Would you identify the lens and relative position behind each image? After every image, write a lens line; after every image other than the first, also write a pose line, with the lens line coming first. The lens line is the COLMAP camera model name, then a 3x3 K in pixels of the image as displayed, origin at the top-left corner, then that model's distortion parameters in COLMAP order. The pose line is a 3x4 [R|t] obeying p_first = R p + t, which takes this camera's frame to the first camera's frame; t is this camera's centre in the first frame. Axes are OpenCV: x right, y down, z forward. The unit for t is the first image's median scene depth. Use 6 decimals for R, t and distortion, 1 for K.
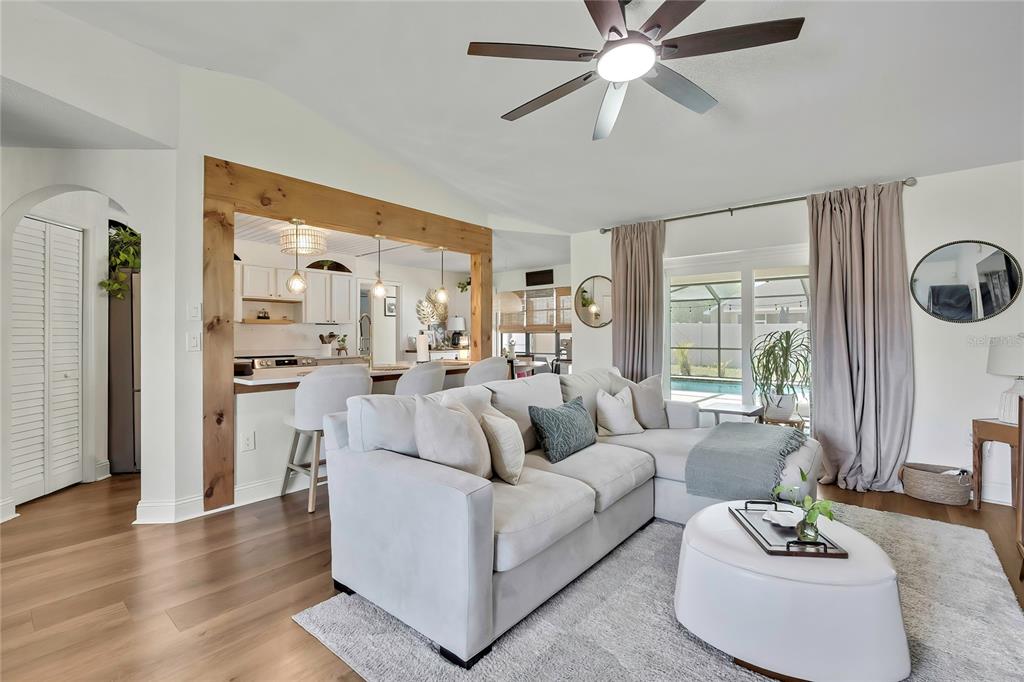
lens RADIAL K [[520.1, 0, 512.0], [0, 520.1, 341.0], [0, 0, 1]] dist [0.000164, 0.000048]
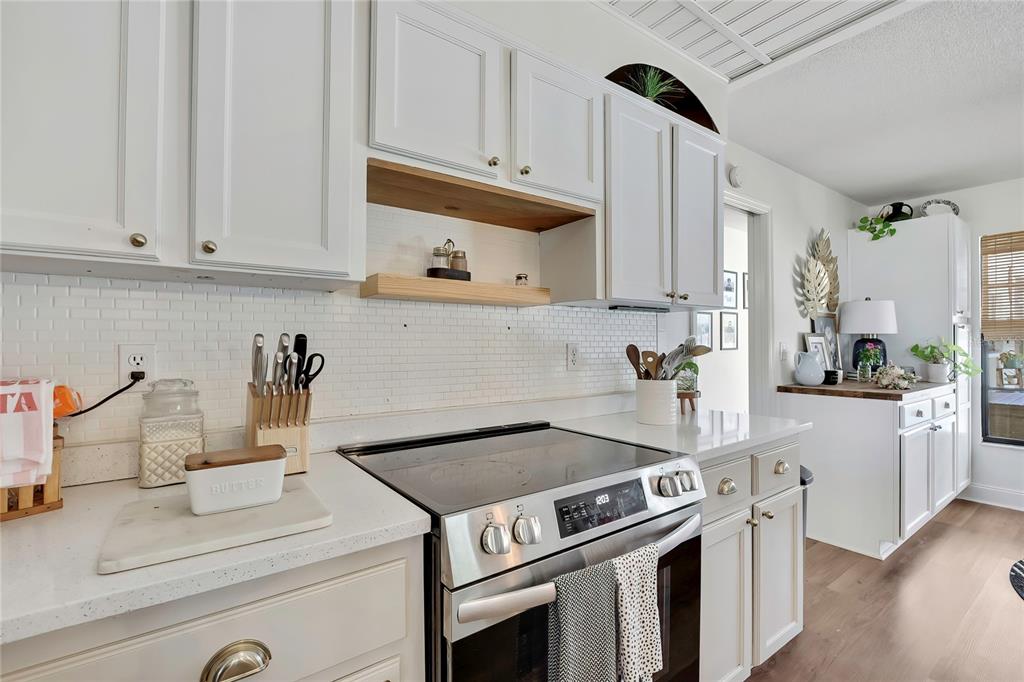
lens RADIAL K [[464.8, 0, 516.6], [0, 464.8, 343.4], [0, 0, 1]] dist [-0.000222, 0.000114]
pose [[0.985442, 0.000711, -0.170012, -0.324487], [-0.002536, 0.999941, -0.010516, -0.008659], [0.169994, 0.010794, 0.985386, 0.627049]]
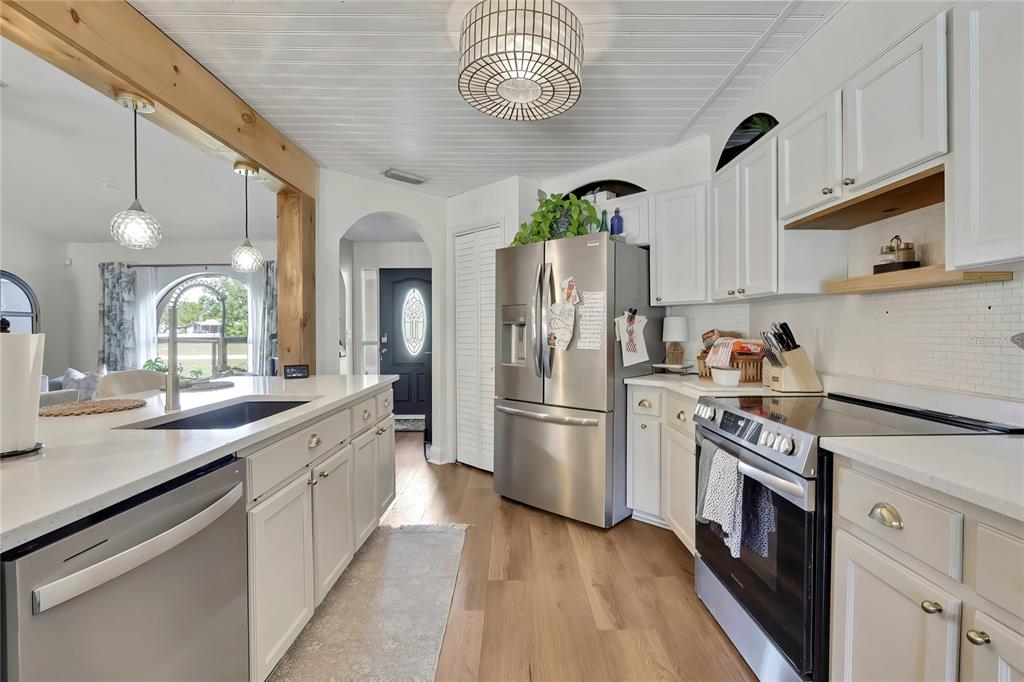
lens RADIAL K [[464.8, 0, 516.6], [0, 464.8, 343.4], [0, 0, 1]] dist [-0.000222, 0.000114]
pose [[-0.711701, 0.025337, -0.702025, -0.123854], [-0.000493, 0.999331, 0.036566, -0.010334], [0.702482, 0.026370, -0.711213, 0.819199]]
